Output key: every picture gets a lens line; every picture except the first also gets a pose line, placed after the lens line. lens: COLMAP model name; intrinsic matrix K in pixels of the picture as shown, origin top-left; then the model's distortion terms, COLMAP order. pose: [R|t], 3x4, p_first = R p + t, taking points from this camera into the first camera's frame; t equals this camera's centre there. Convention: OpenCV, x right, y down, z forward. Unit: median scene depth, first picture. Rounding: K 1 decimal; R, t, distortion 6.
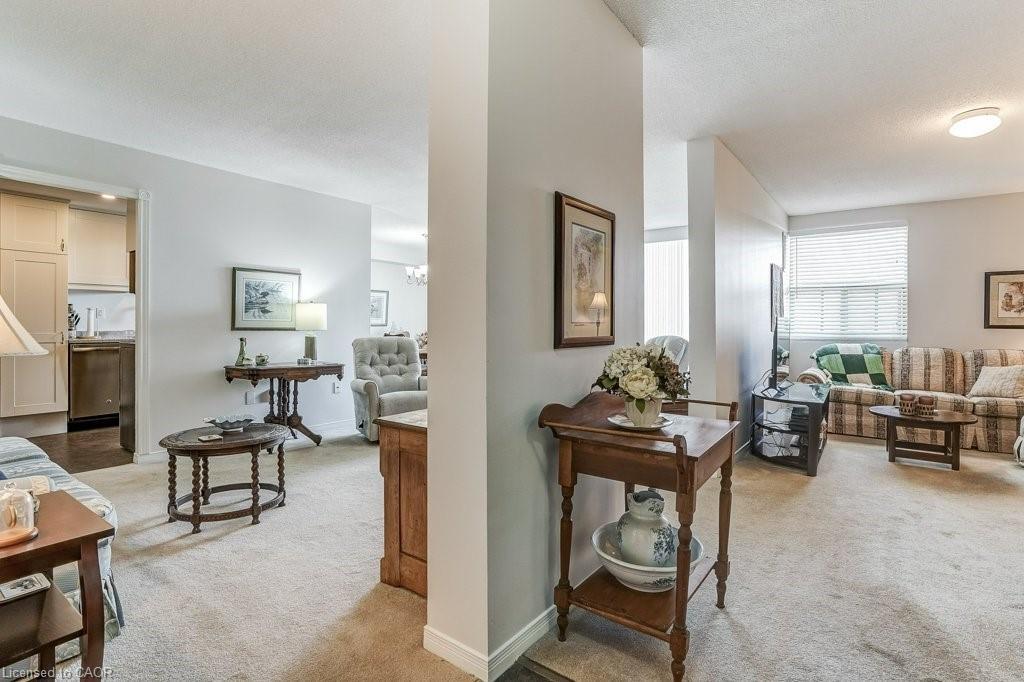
lens RADIAL K [[502.3, 0, 525.2], [0, 502.3, 332.8], [0, 0, 1]] dist [0.004572, 0.001892]
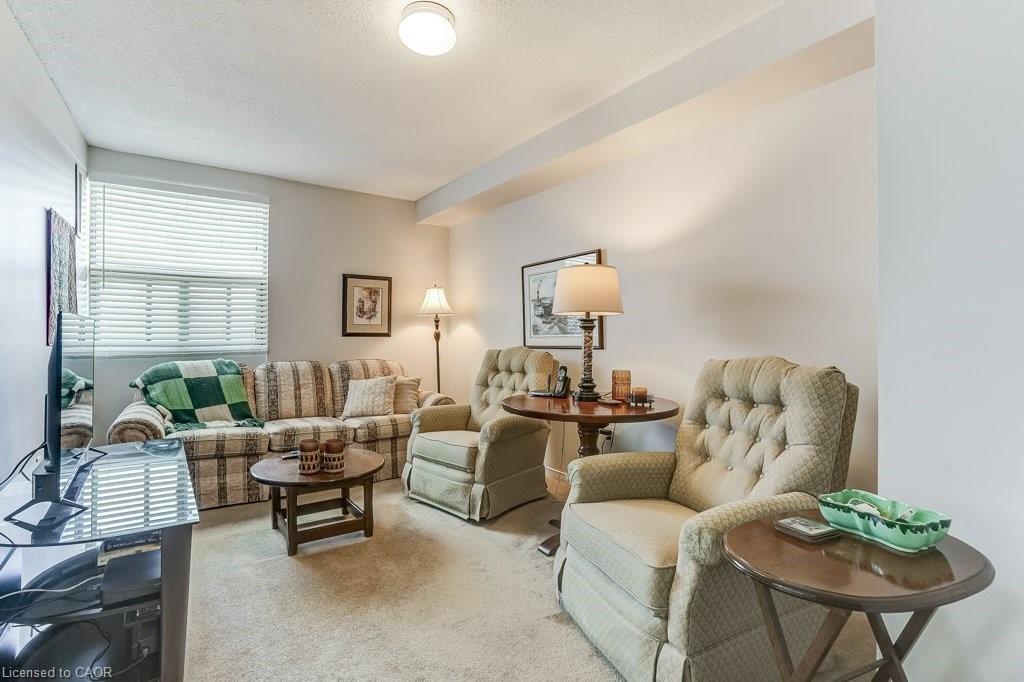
lens RADIAL K [[474.0, 0, 520.5], [0, 474.0, 326.6], [0, 0, 1]] dist [-0.063920, 0.033051]
pose [[0.313925, 0.009192, 0.949403, 0.212544], [0.013236, 0.999814, -0.014057, -0.009850], [-0.949356, 0.016979, 0.313745, 0.430050]]
